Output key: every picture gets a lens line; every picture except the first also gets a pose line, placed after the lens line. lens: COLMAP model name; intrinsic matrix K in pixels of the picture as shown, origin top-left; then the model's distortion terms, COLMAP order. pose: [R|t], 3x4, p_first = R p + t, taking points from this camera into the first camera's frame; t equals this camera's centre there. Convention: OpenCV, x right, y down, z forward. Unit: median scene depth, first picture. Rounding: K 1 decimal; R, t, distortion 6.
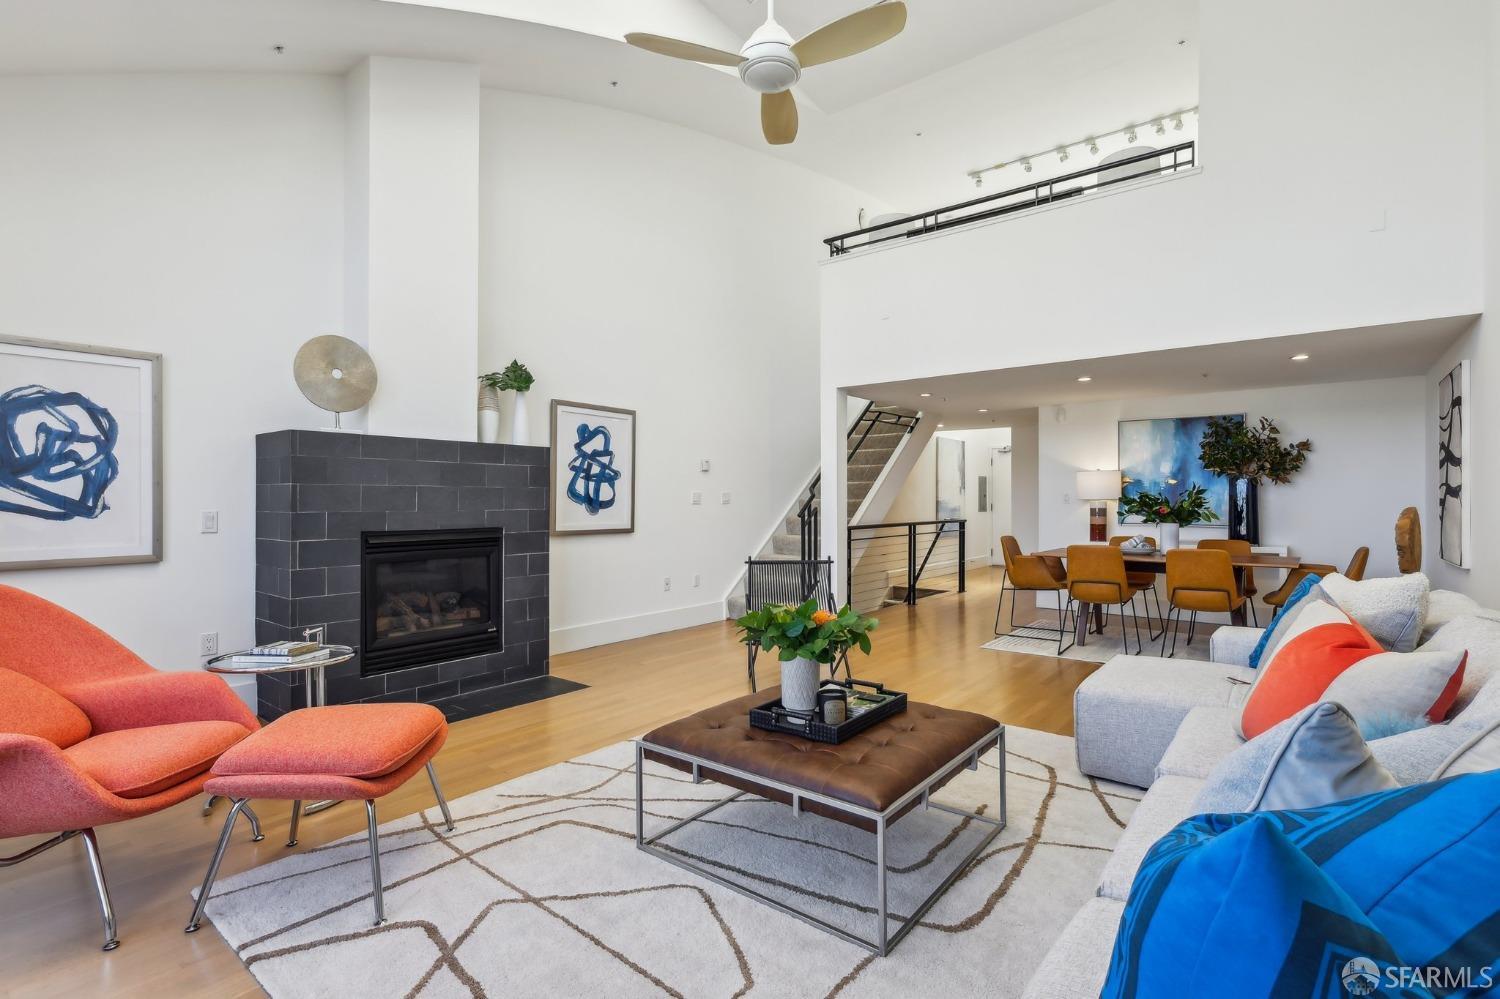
lens RADIAL K [[703.3, 0, 754.1], [0, 703.3, 497.7], [0, 0, 1]] dist [-0.001091, 0.000749]
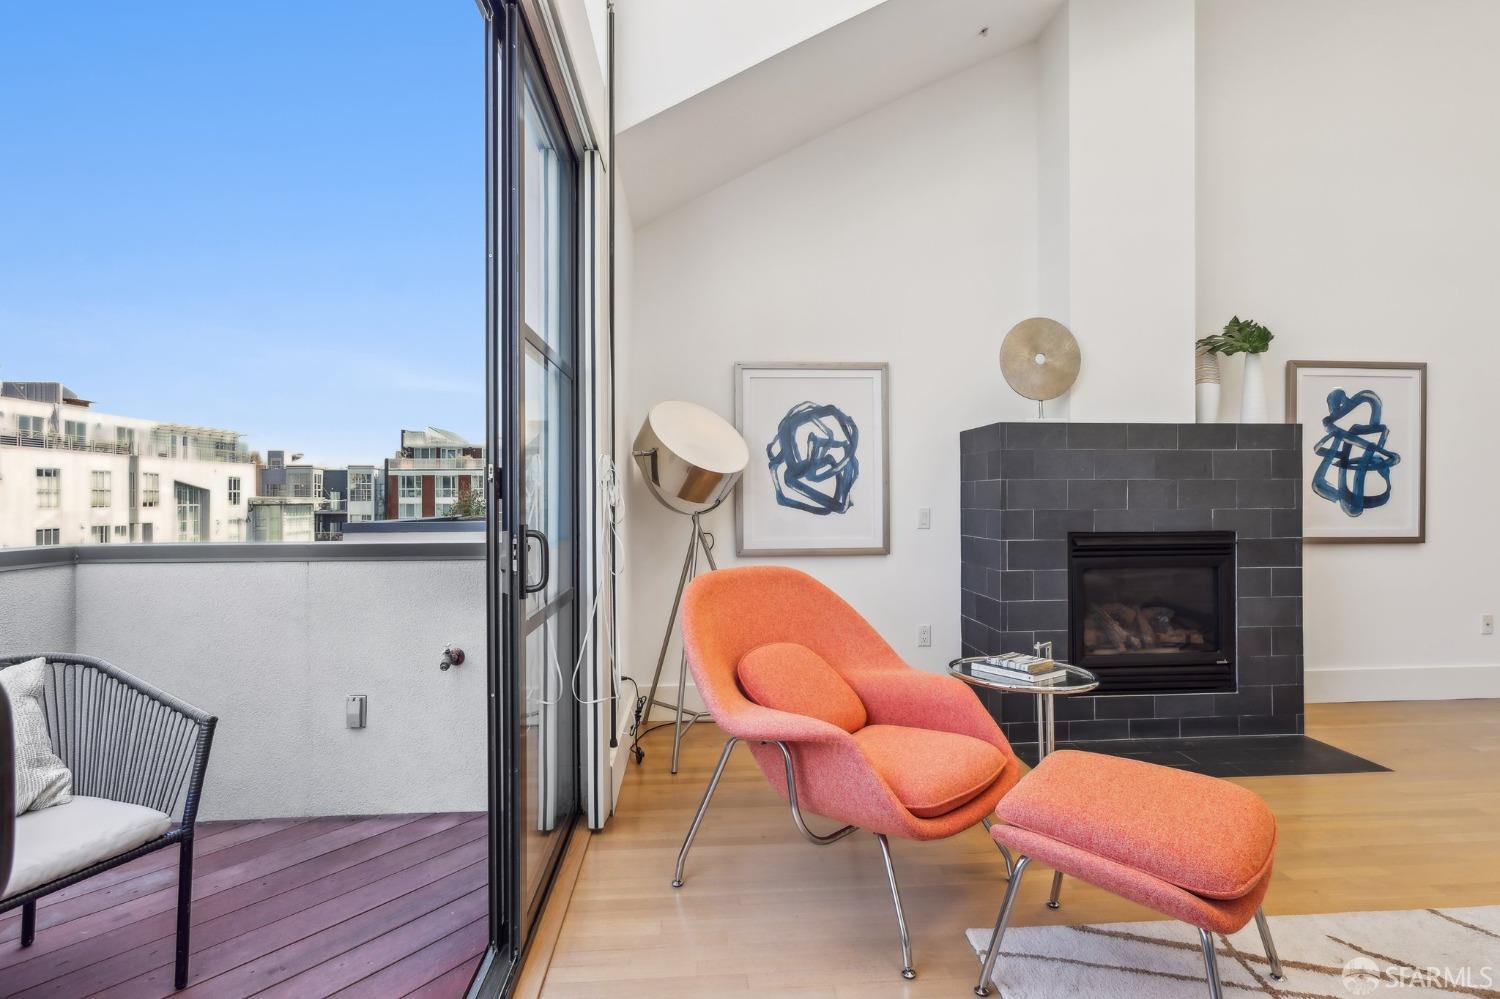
lens RADIAL K [[699.3, 0, 750.5], [0, 699.3, 490.2], [0, 0, 1]] dist [0.000423, 0.000104]
pose [[0.677216, -0.010205, -0.735714, -0.142250], [0.006694, 0.999948, -0.007709, -0.000628], [0.735754, 0.000296, 0.677249, 0.082954]]
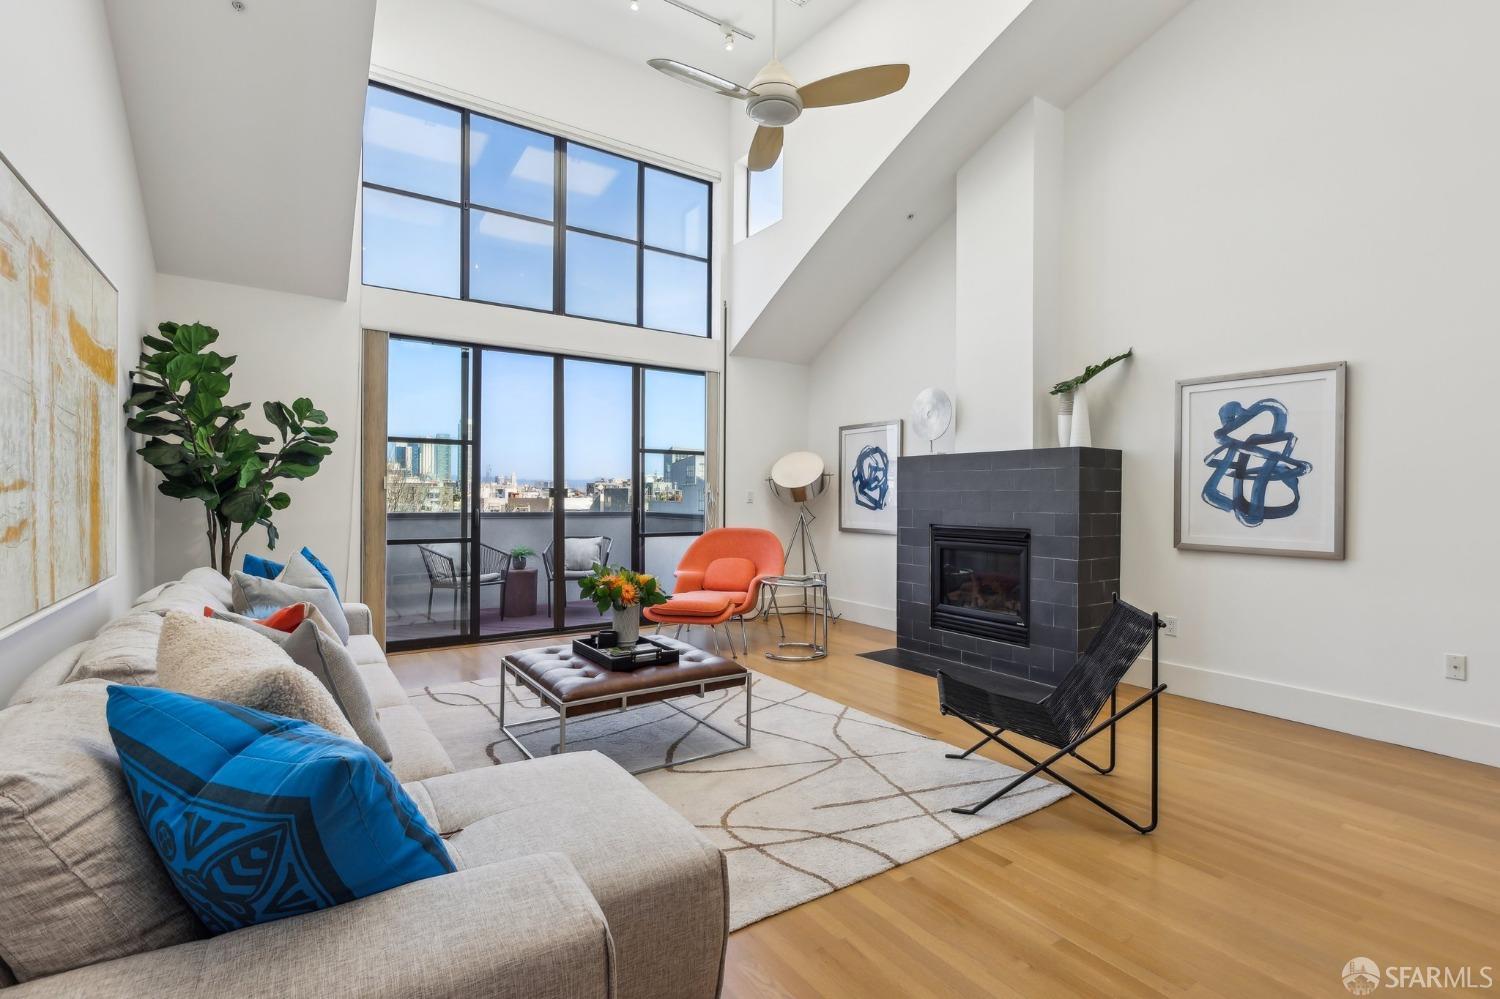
lens RADIAL K [[696.8, 0, 753.1], [0, 696.8, 494.8], [0, 0, 1]] dist [0.002453, 0.000511]
pose [[-0.300455, -0.004590, -0.953785, 0.699147], [-0.005117, 0.999982, -0.003200, -0.003106], [0.953782, 0.003919, -0.300473, 0.856305]]
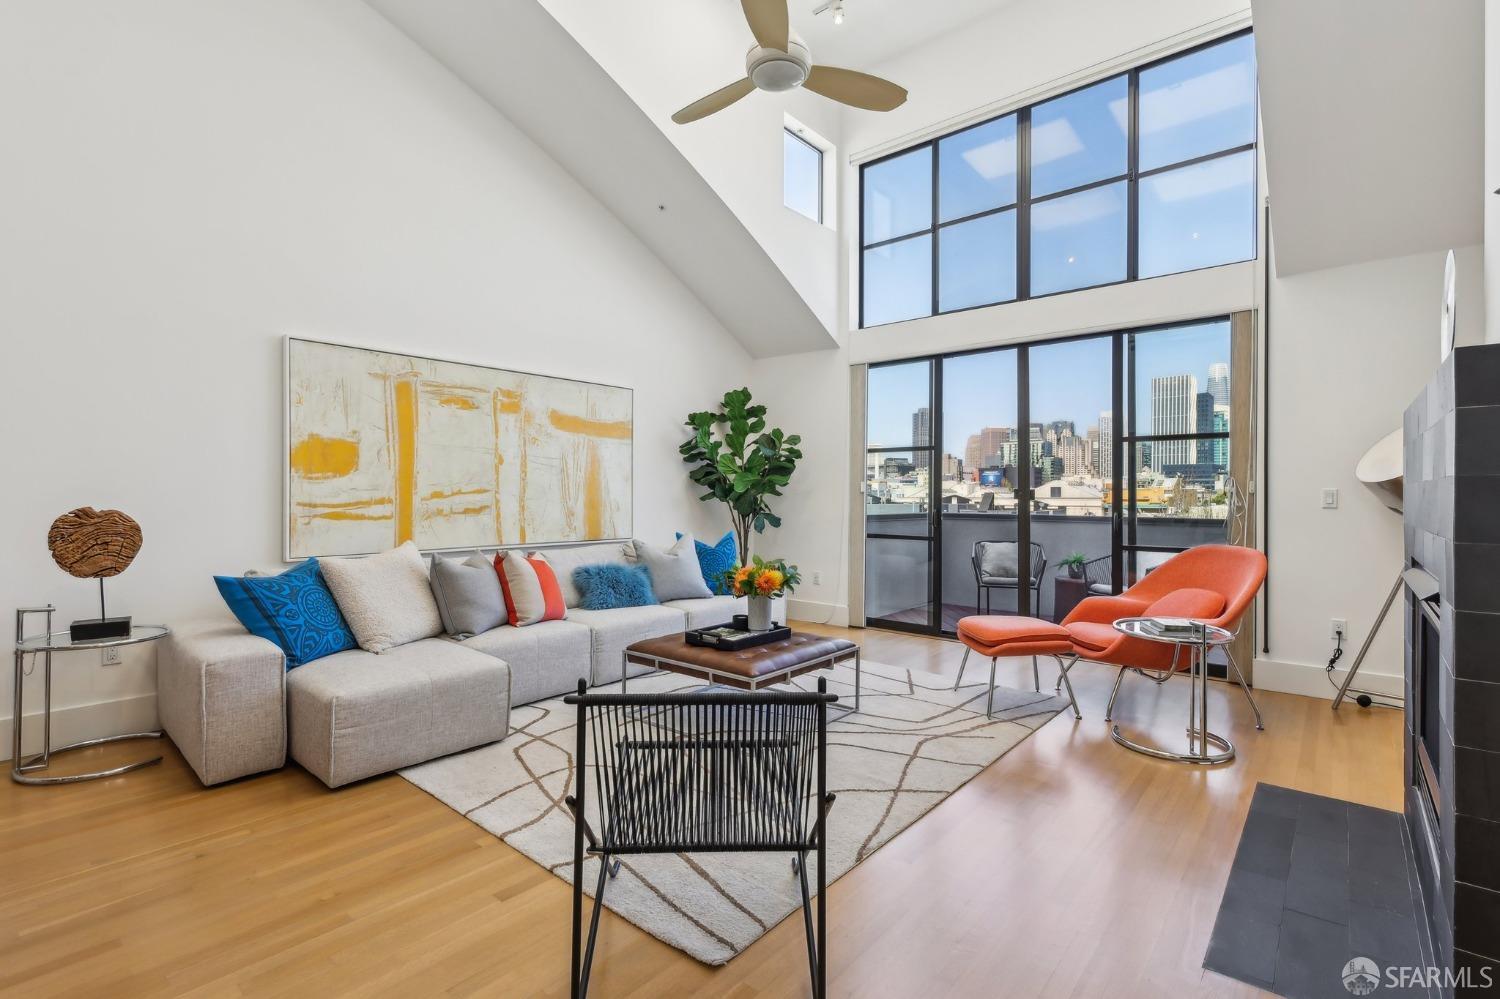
lens RADIAL K [[692.9, 0, 748.8], [0, 692.9, 496.3], [0, 0, 1]] dist [-0.002418, -0.000332]
pose [[-0.999284, -0.004101, 0.037622, 0.016809], [-0.004142, 0.999991, -0.001007, -0.002458], [-0.037618, -0.001162, -0.999292, 1.306433]]
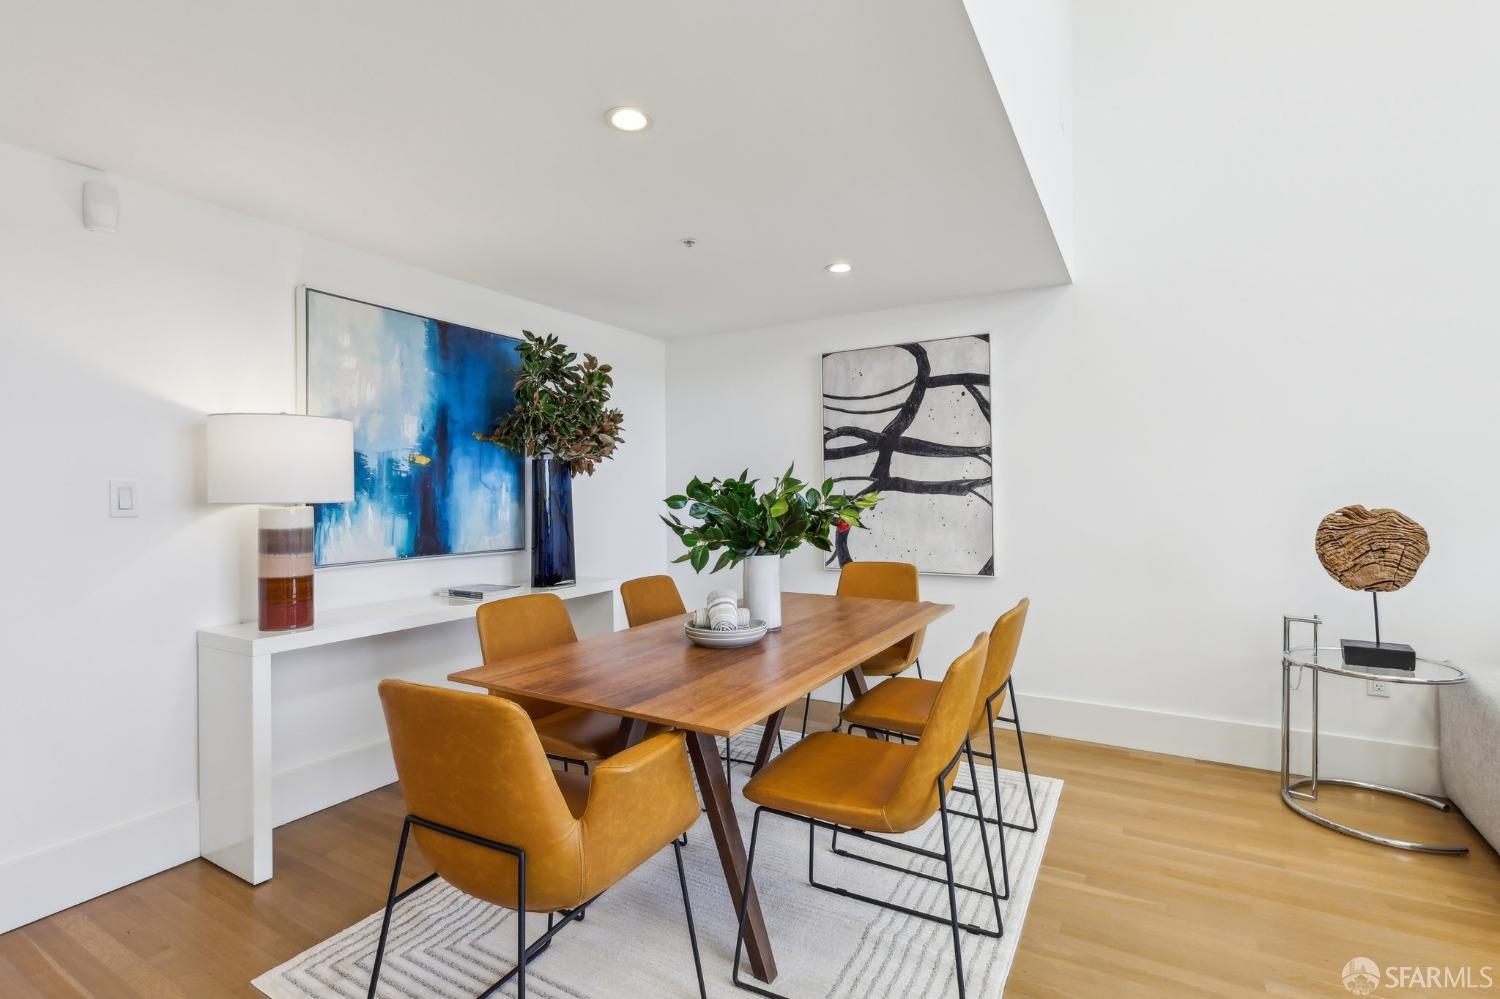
lens RADIAL K [[692.0, 0, 751.9], [0, 692.0, 499.7], [0, 0, 1]] dist [-0.001306, -0.000098]
pose [[-0.143386, -0.006463, 0.989646, 0.193454], [0.003497, 0.999969, 0.007037, 0.000030], [-0.989661, 0.004469, -0.143359, 1.228209]]
